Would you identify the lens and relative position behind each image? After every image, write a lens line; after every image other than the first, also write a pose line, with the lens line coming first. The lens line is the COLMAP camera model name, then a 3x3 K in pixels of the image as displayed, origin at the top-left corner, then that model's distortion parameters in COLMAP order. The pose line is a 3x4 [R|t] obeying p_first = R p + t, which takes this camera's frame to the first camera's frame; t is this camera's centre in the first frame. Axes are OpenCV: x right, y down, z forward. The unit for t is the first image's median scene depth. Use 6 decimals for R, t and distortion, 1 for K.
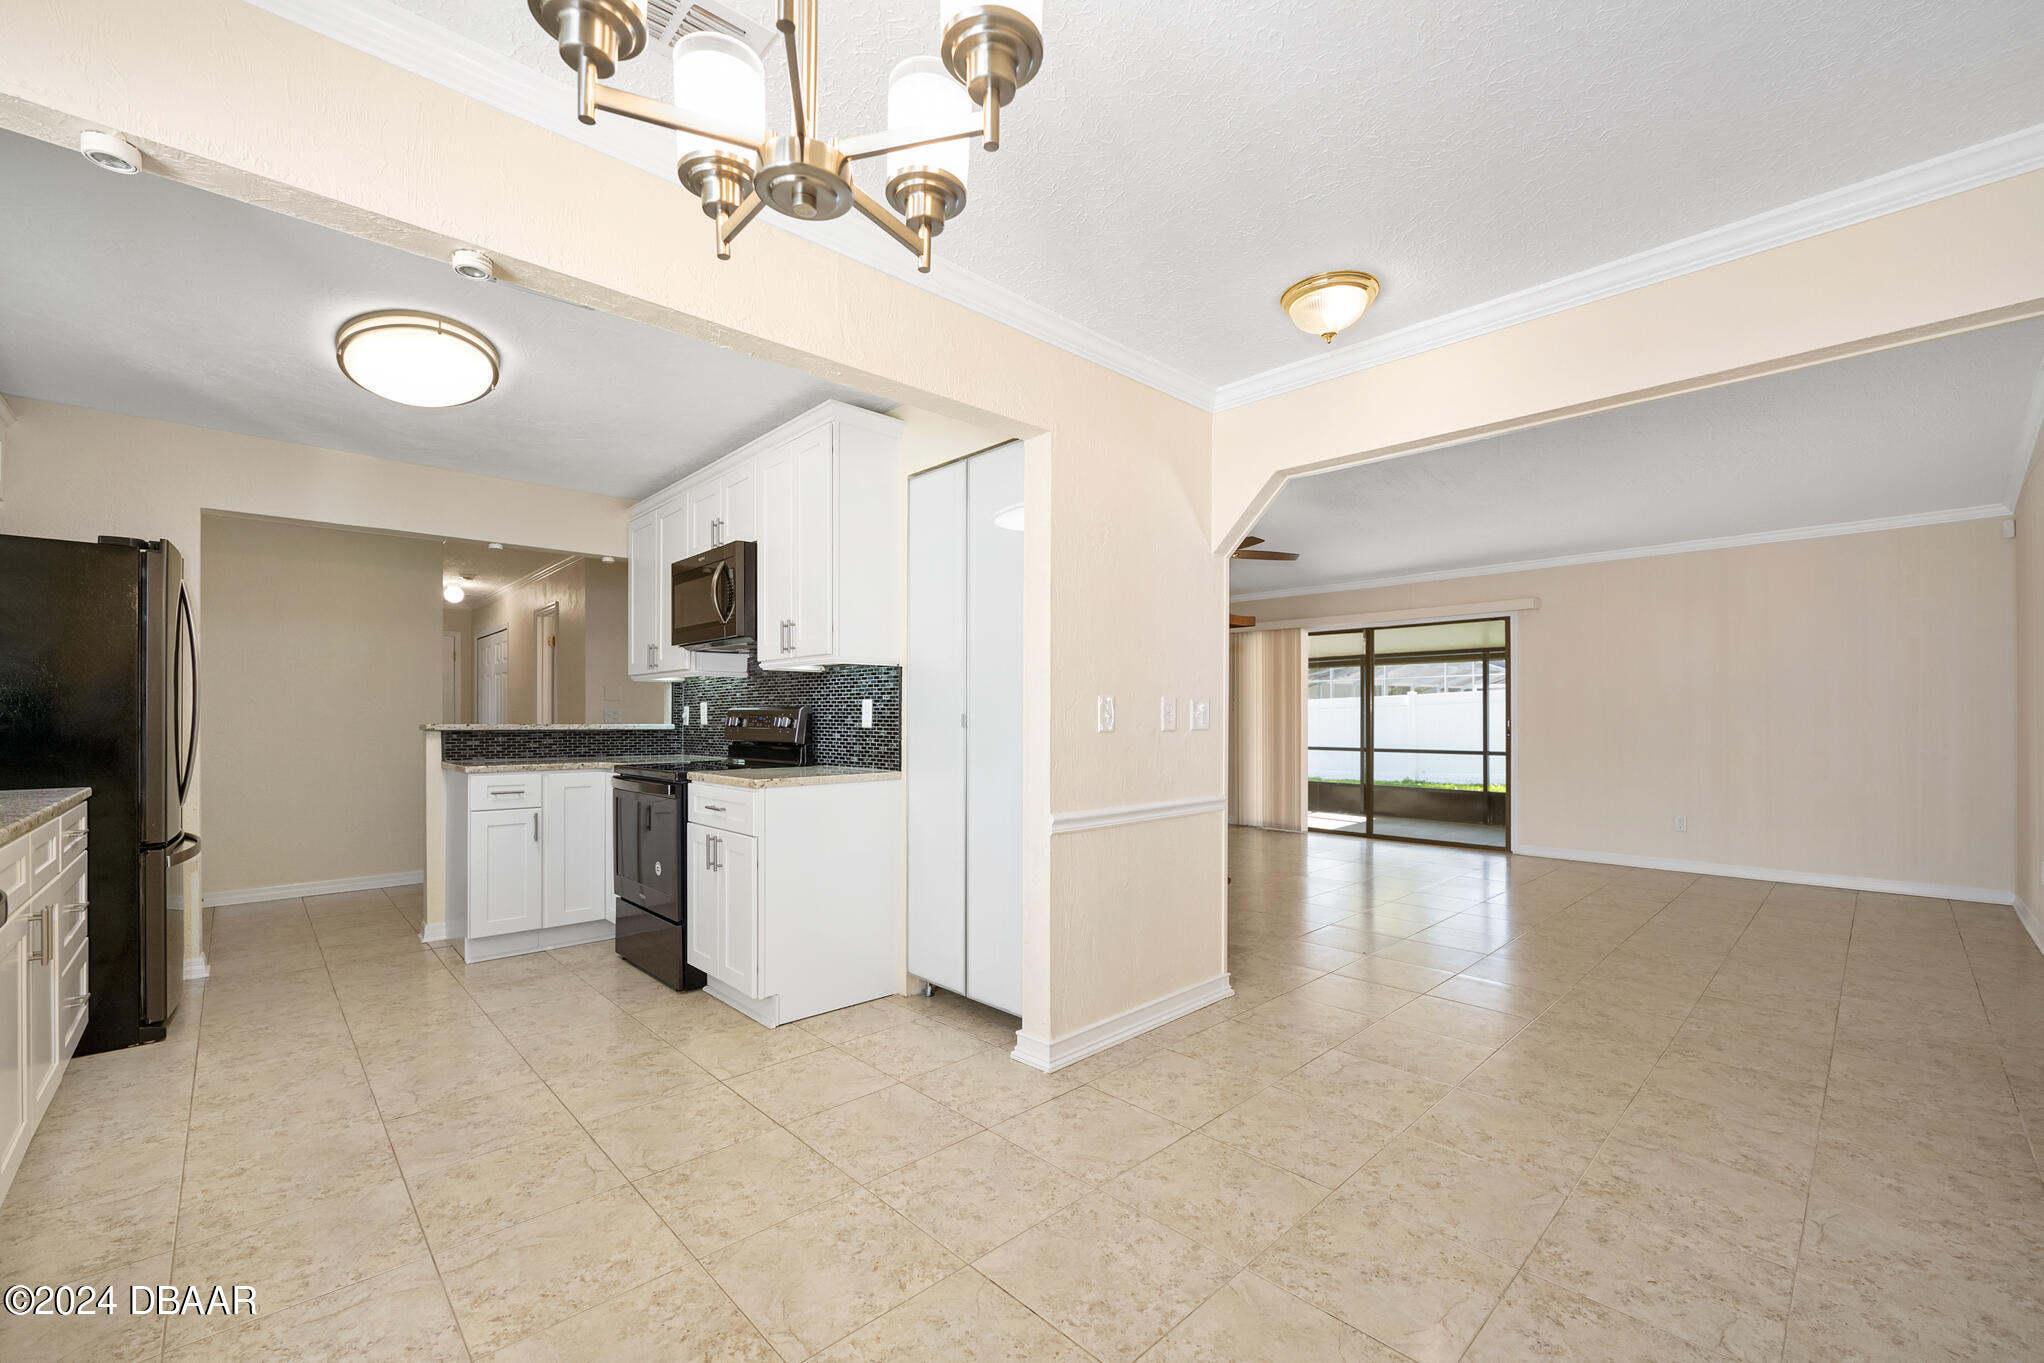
lens RADIAL K [[814.0, 0, 1008.3], [0, 814.0, 712.6], [0, 0, 1]] dist [-0.001009, 0.000737]
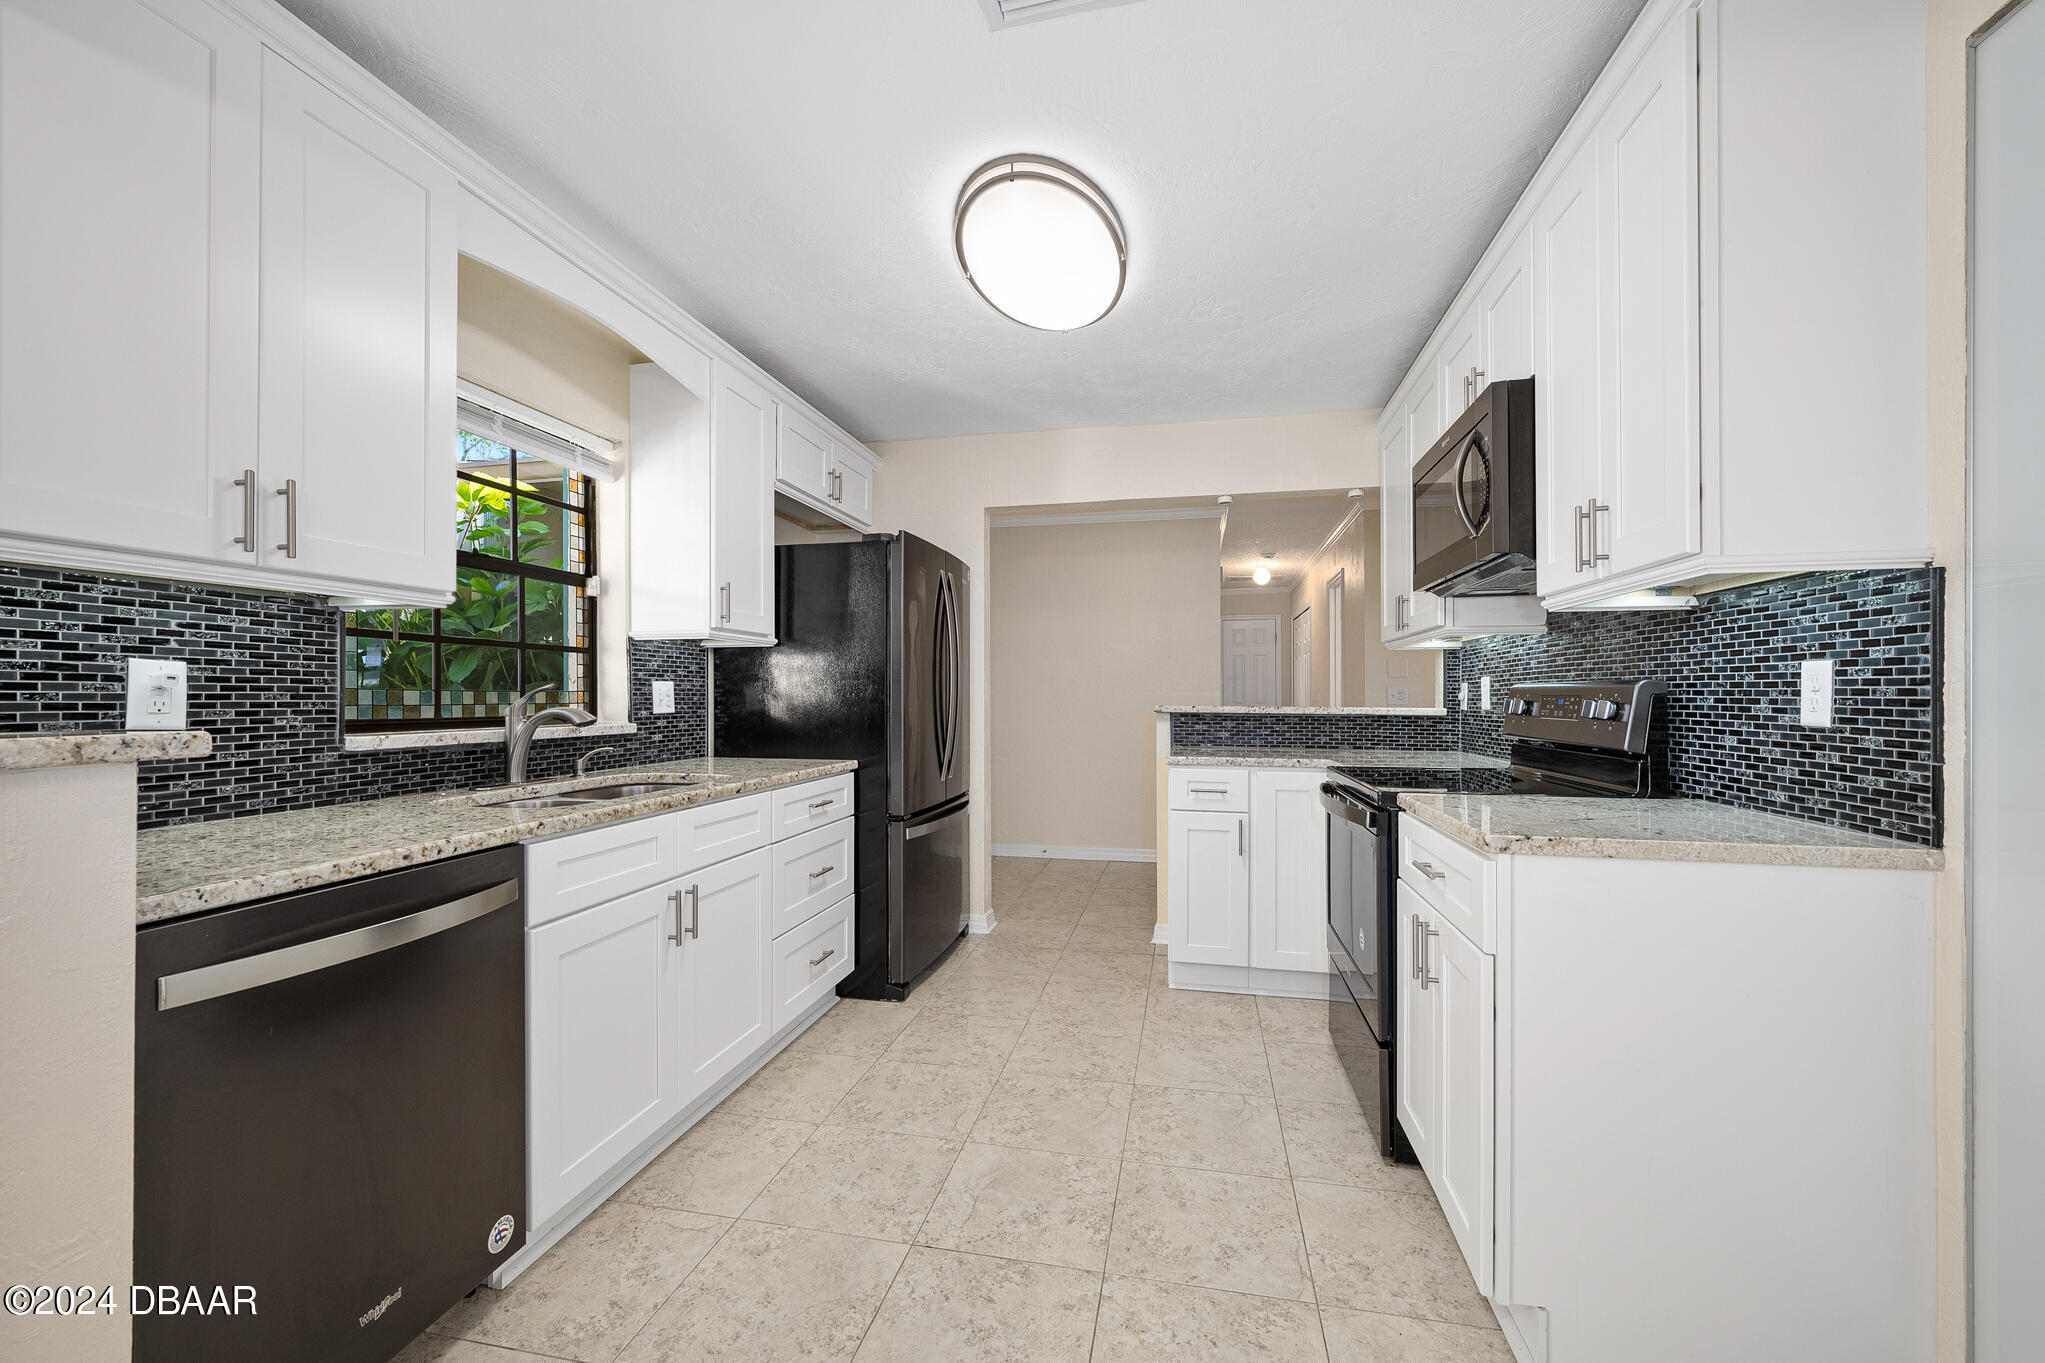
lens RADIAL K [[814.4, 0, 1016.9], [0, 814.4, 691.2], [0, 0, 1]] dist [-0.001009, 0.000737]
pose [[0.577538, -0.003076, -0.816358, -0.065407], [0.001822, 0.999995, -0.002479, 0.000419], [0.816362, -0.000056, 0.577540, 0.399388]]
